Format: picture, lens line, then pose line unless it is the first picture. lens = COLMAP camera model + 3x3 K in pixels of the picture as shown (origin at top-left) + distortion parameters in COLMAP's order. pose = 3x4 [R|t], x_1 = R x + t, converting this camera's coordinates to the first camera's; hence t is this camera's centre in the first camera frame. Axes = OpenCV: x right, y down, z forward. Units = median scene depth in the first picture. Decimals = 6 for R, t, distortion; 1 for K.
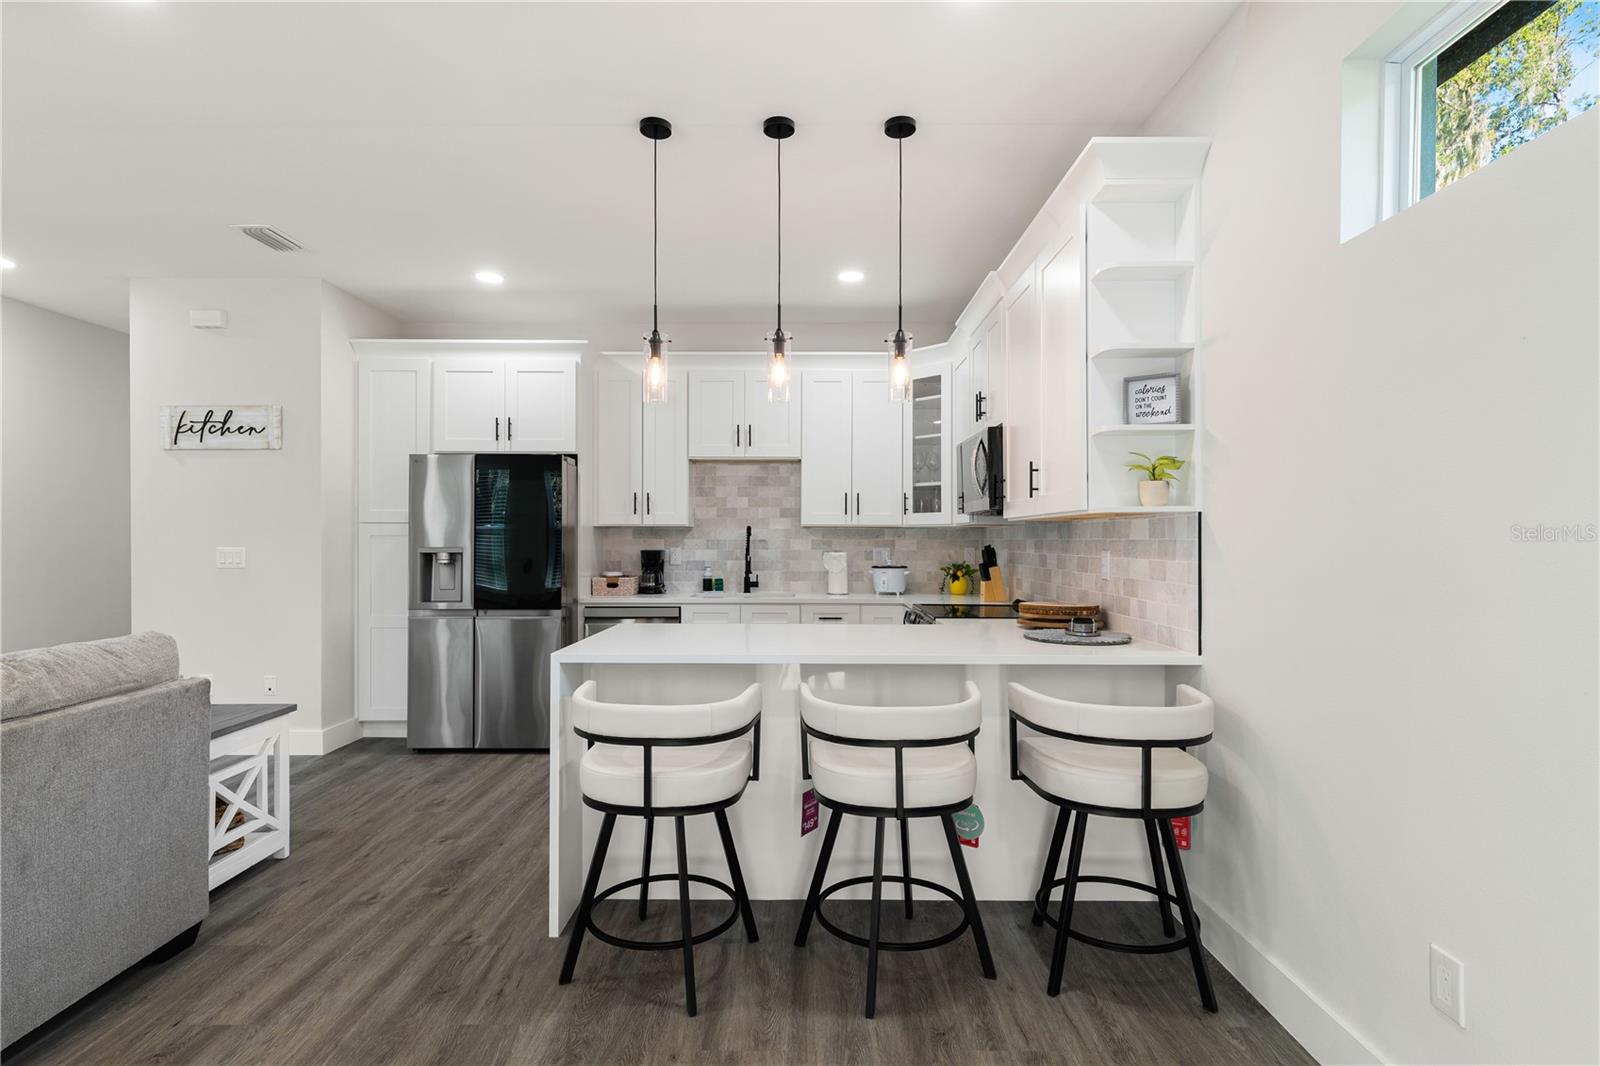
lens RADIAL K [[776.3, 0, 795.2], [0, 776.3, 543.8], [0, 0, 1]] dist [0.023774, 0.000110]
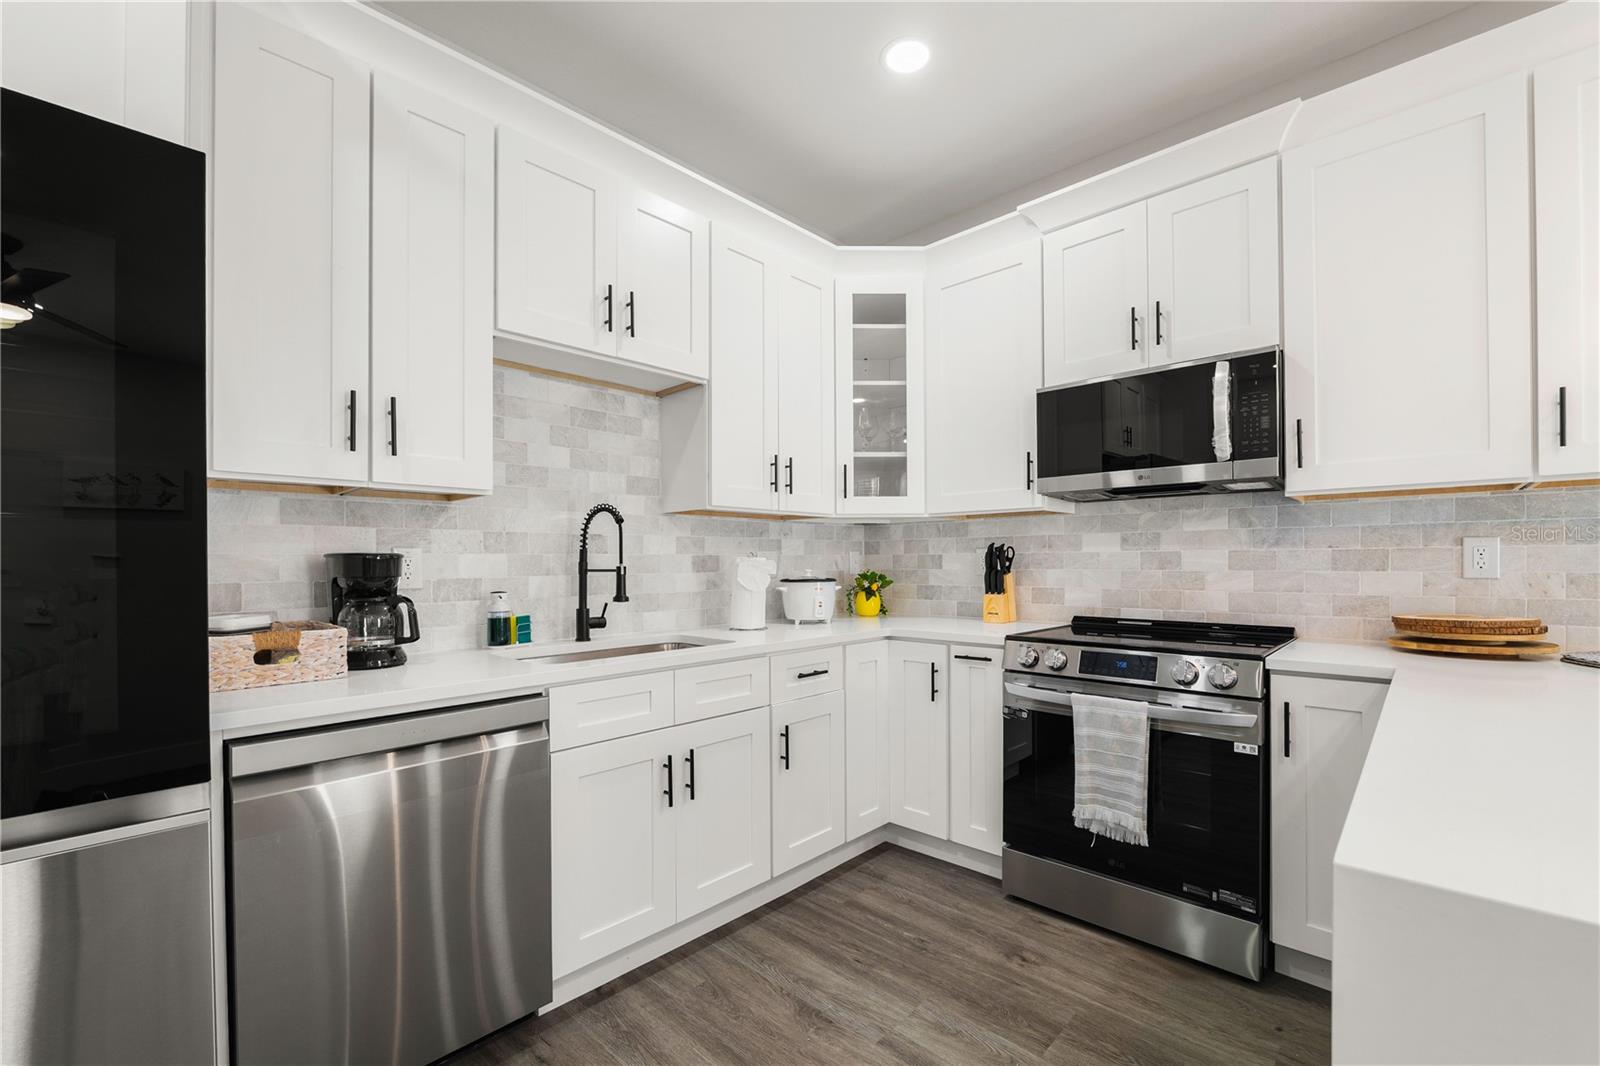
lens RADIAL K [[673.5, 0, 818.7], [0, 673.5, 557.4], [0, 0, 1]] dist [0.000696, 0.001236]
pose [[0.680672, -0.001255, 0.732588, -0.285715], [0.007518, 0.999958, -0.005272, 0.014278], [-0.732550, 0.009096, 0.680652, 0.629138]]
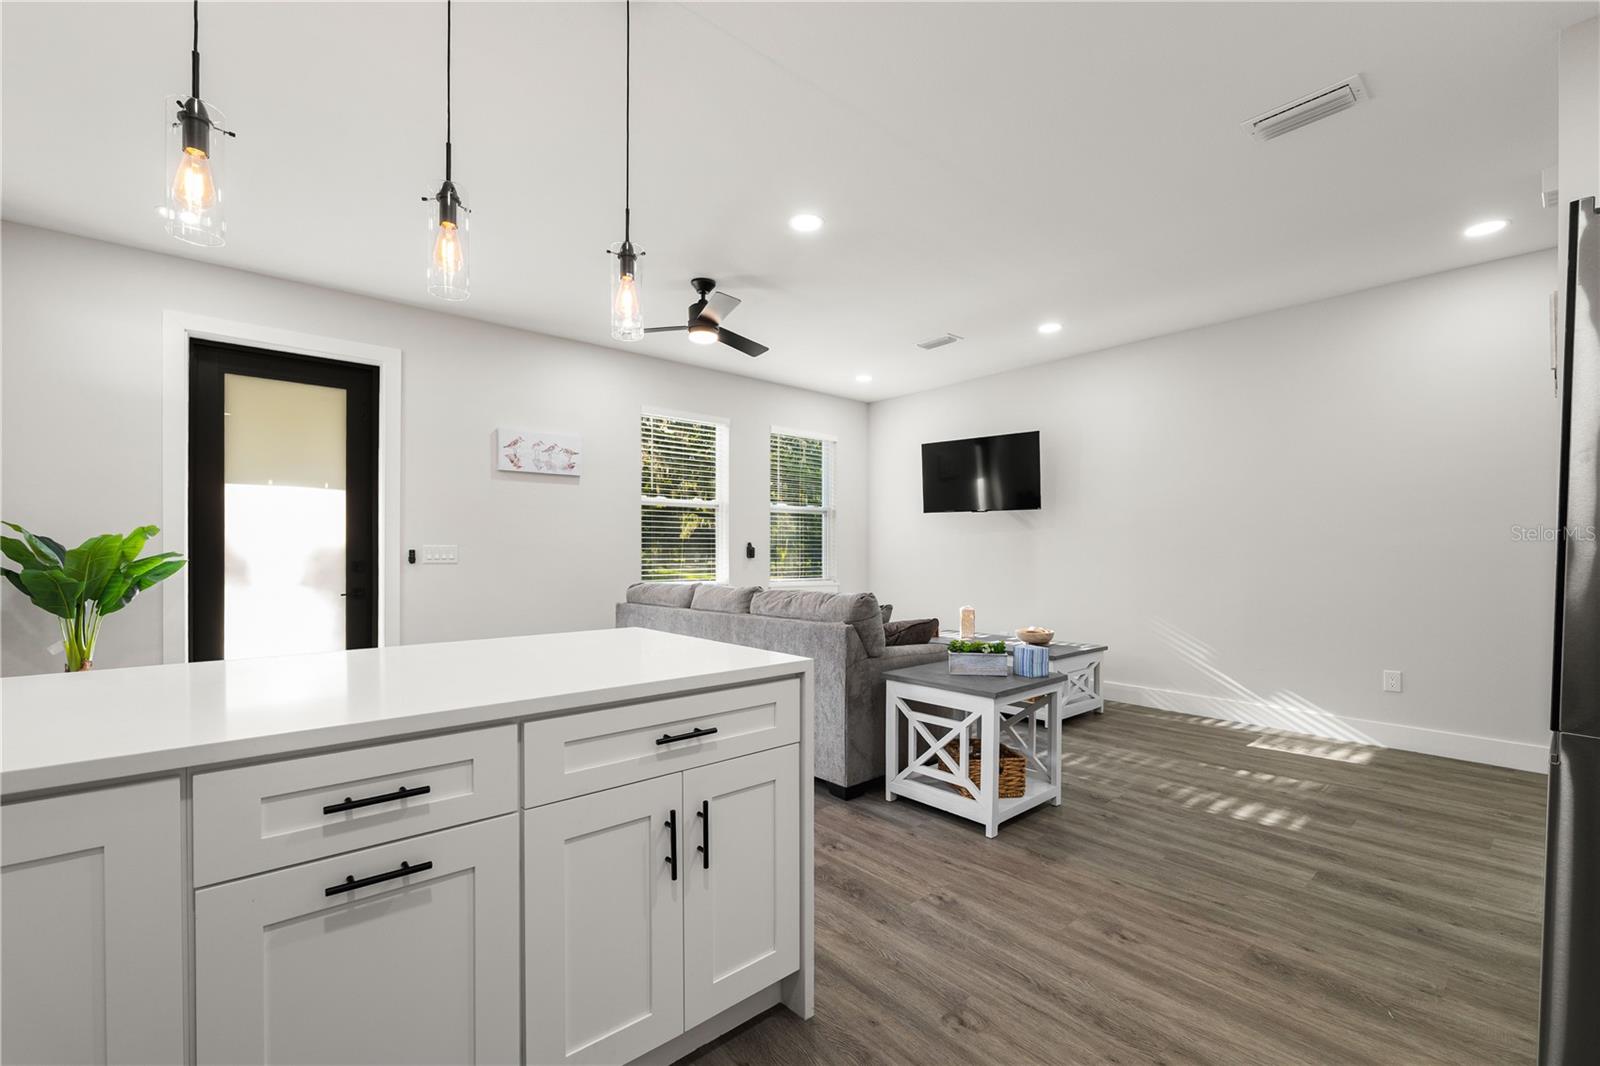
lens RADIAL K [[673.5, 0, 814.2], [0, 673.5, 556.2], [0, 0, 1]] dist [0.000696, 0.001236]
pose [[-0.741598, 0.002894, -0.670838, 0.069285], [0.001001, 0.999994, 0.003208, 0.015455], [0.670844, 0.001707, -0.741597, 0.889937]]
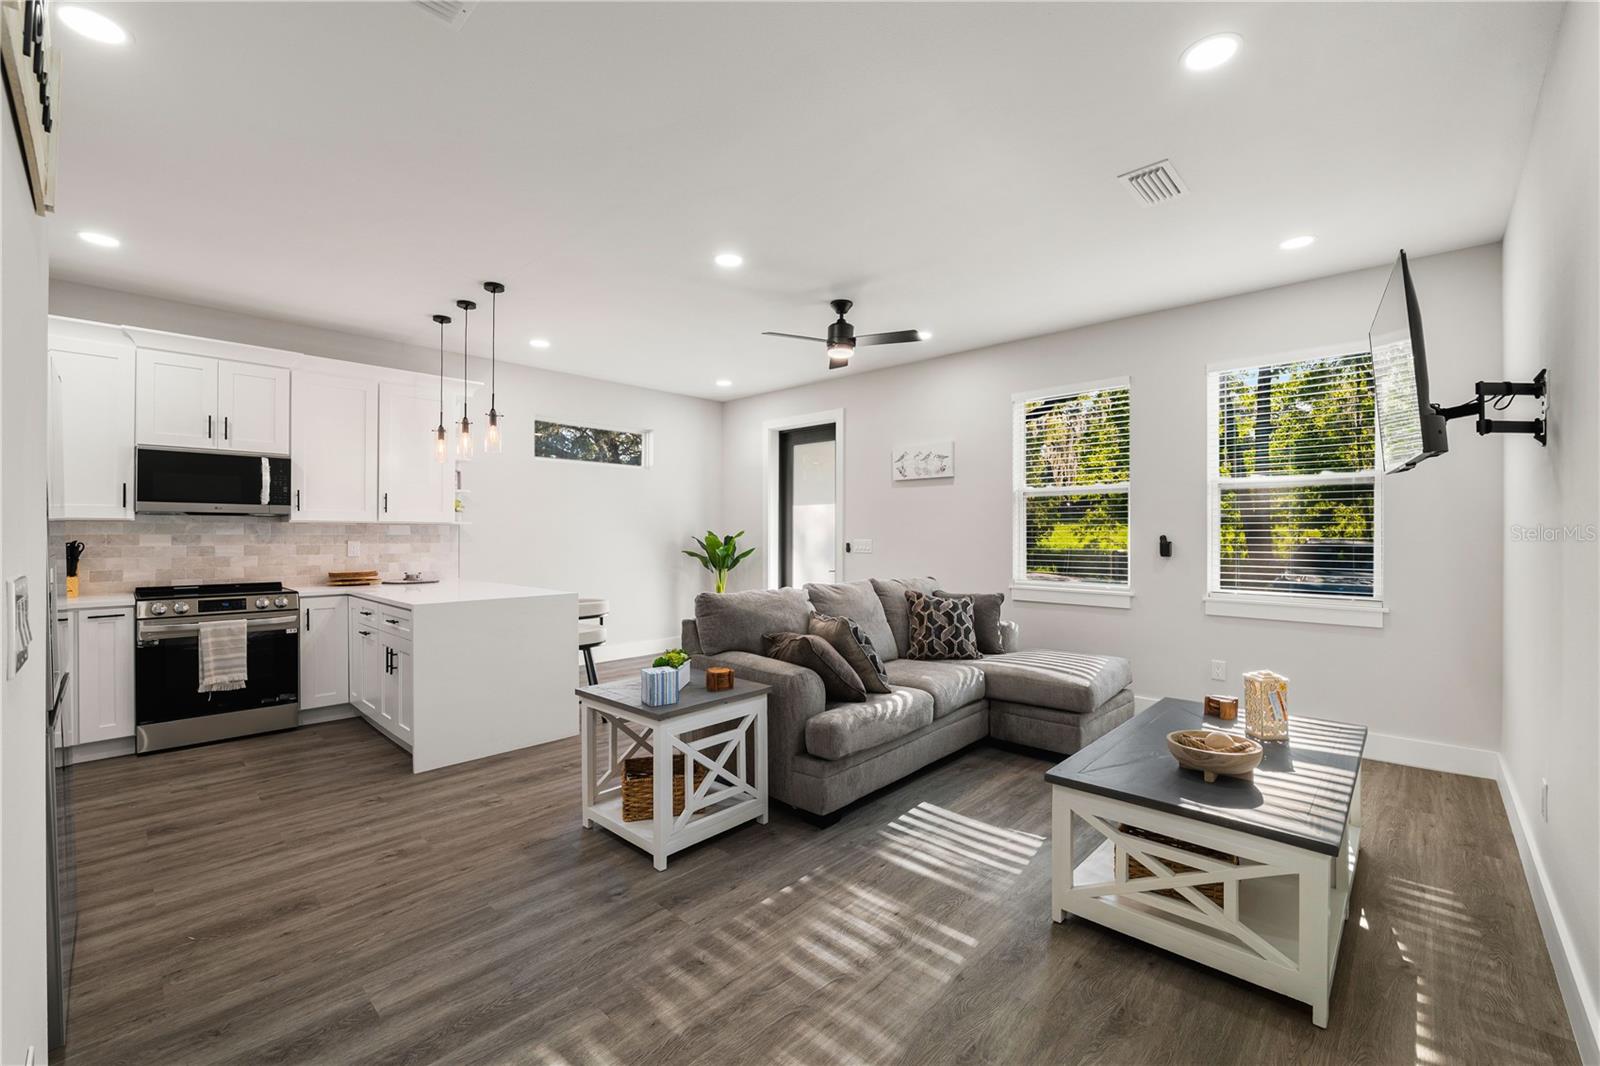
lens RADIAL K [[673.5, 0, 798.5], [0, 673.5, 534.2], [0, 0, 1]] dist [0.000696, 0.001236]
pose [[-0.725701, -0.001554, 0.688008, -0.902040], [-0.001454, 0.999999, 0.000724, -0.007329], [-0.688008, -0.000475, -0.725703, 0.878841]]
